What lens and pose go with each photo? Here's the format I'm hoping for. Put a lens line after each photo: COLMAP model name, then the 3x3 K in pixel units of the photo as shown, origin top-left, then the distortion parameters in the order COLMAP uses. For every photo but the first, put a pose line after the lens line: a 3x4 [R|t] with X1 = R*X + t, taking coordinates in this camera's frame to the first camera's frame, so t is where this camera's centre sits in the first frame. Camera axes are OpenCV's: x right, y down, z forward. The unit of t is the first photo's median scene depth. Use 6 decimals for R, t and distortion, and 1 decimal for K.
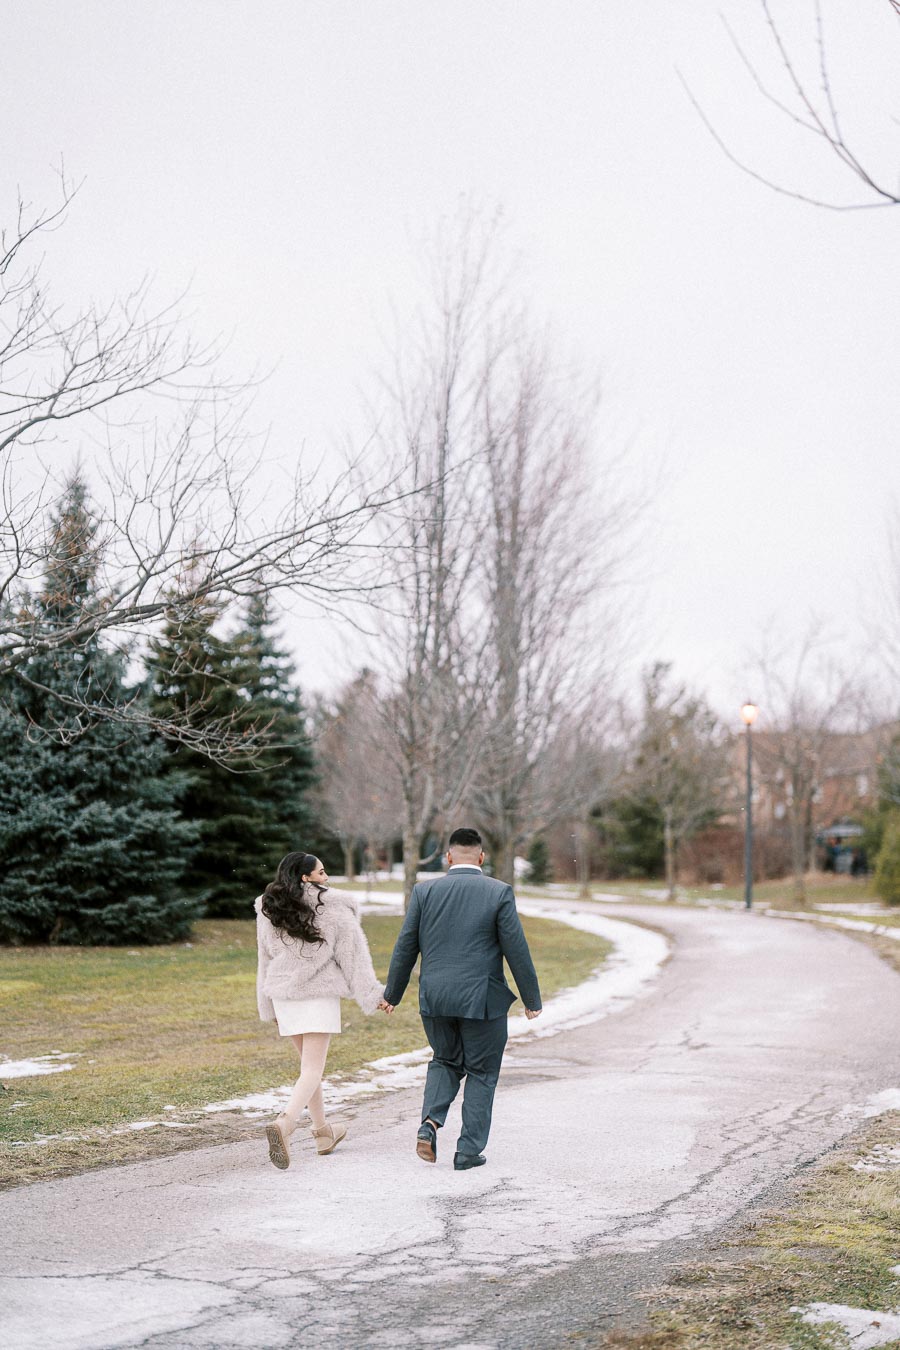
lens RADIAL K [[1982.1, 0, 450.0], [0, 1982.1, 675.0], [0, 0, 1]] dist [0.002652, 0.067190]
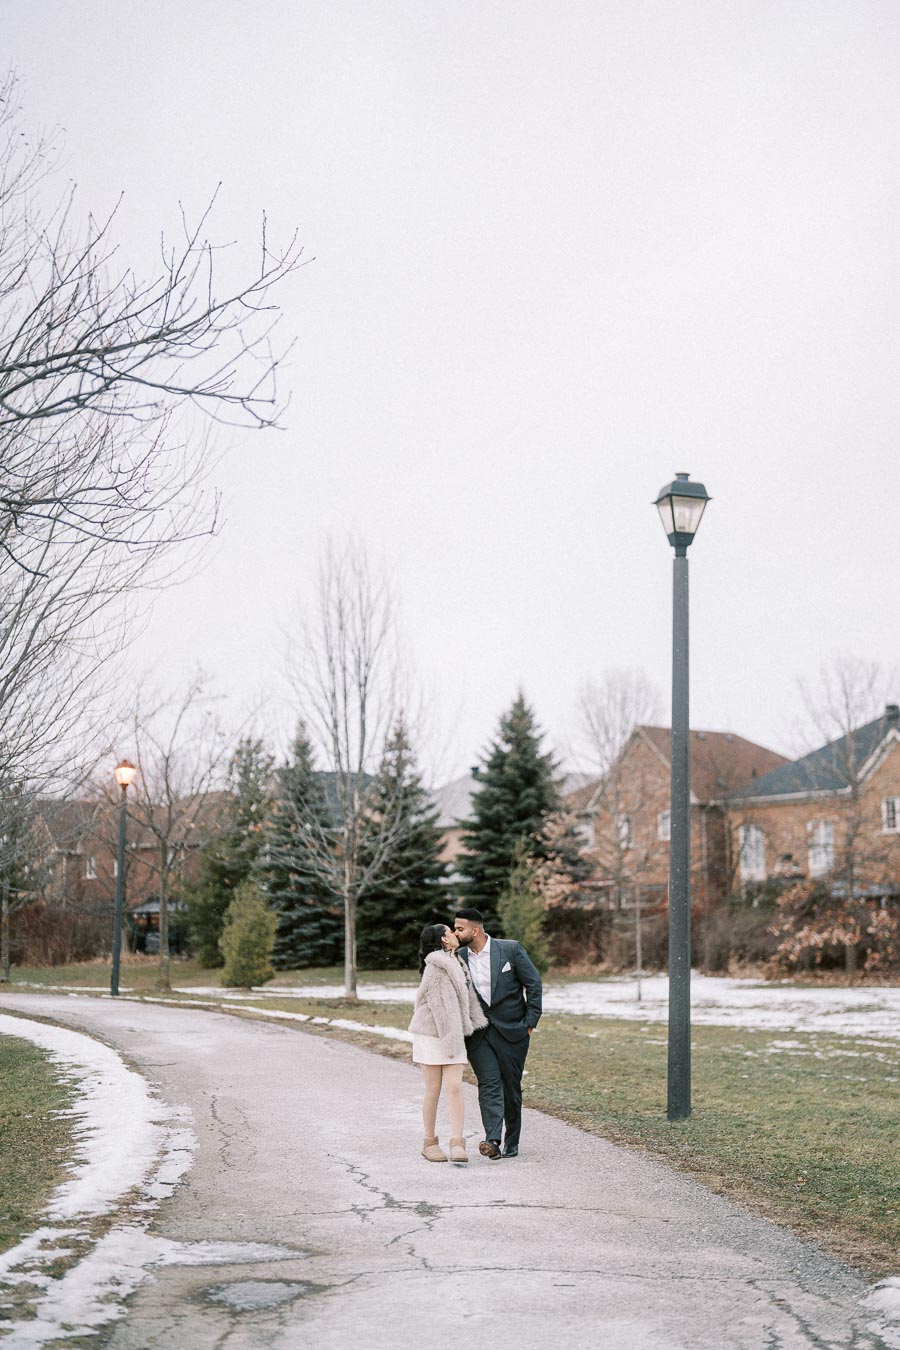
lens RADIAL K [[1957.1, 0, 455.9], [0, 1957.1, 691.6], [0, 0, 1]] dist [0.027346, 0.059955]
pose [[0.923608, 0.049470, 0.380132, -0.097683], [-0.037200, 0.998524, -0.039561, 0.021943], [-0.381529, 0.022398, 0.924086, 0.245635]]
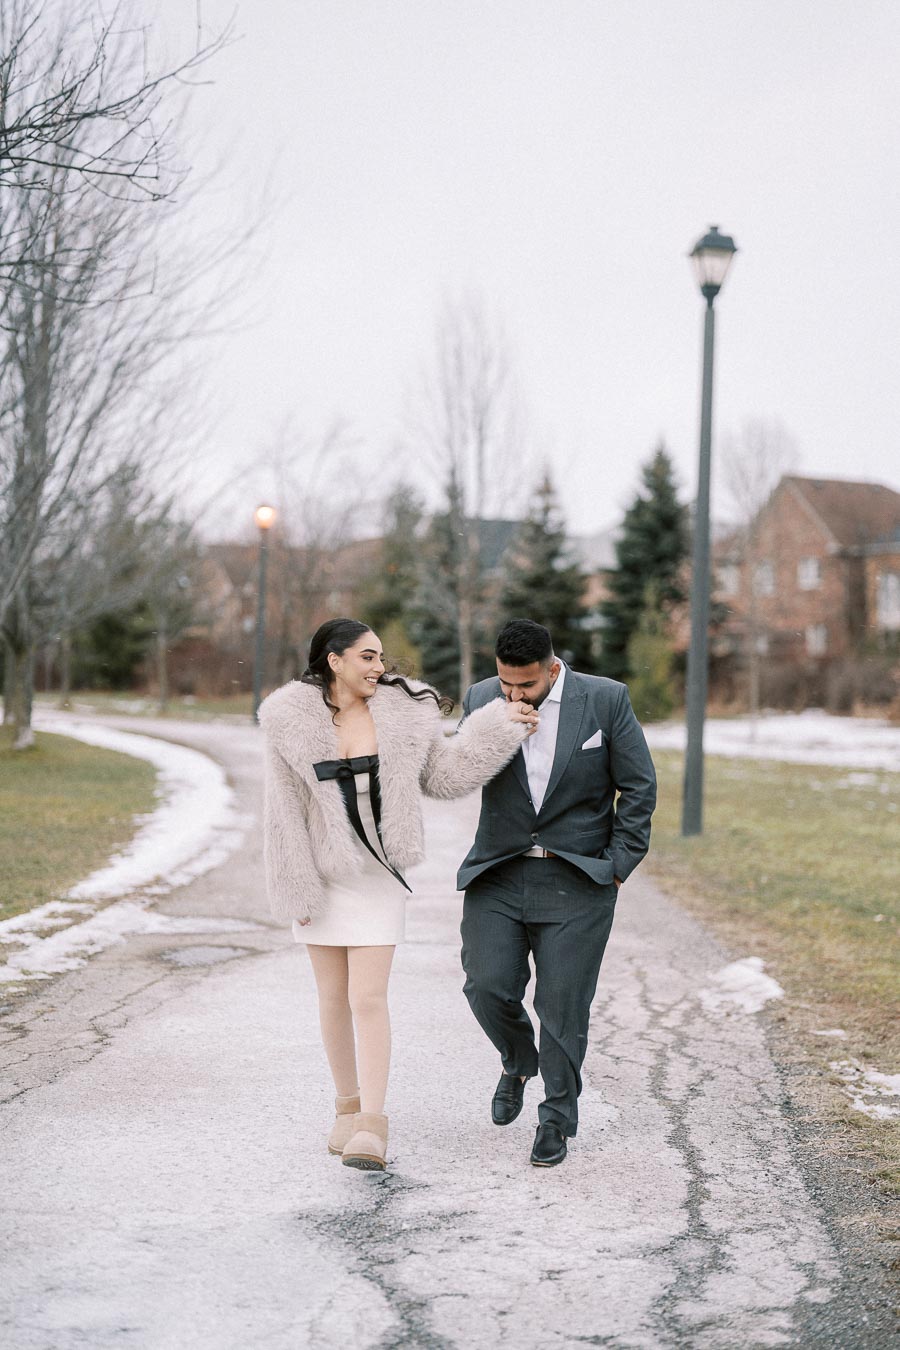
lens RADIAL K [[1923.9, 0, 456.6], [0, 1923.9, 675.4], [0, 0, 1]] dist [0.034446, 0.060872]
pose [[0.956041, 0.020011, 0.292550, -0.055925], [-0.047308, 0.995125, 0.086530, 0.021760], [-0.289393, -0.096566, 0.952327, 0.189741]]
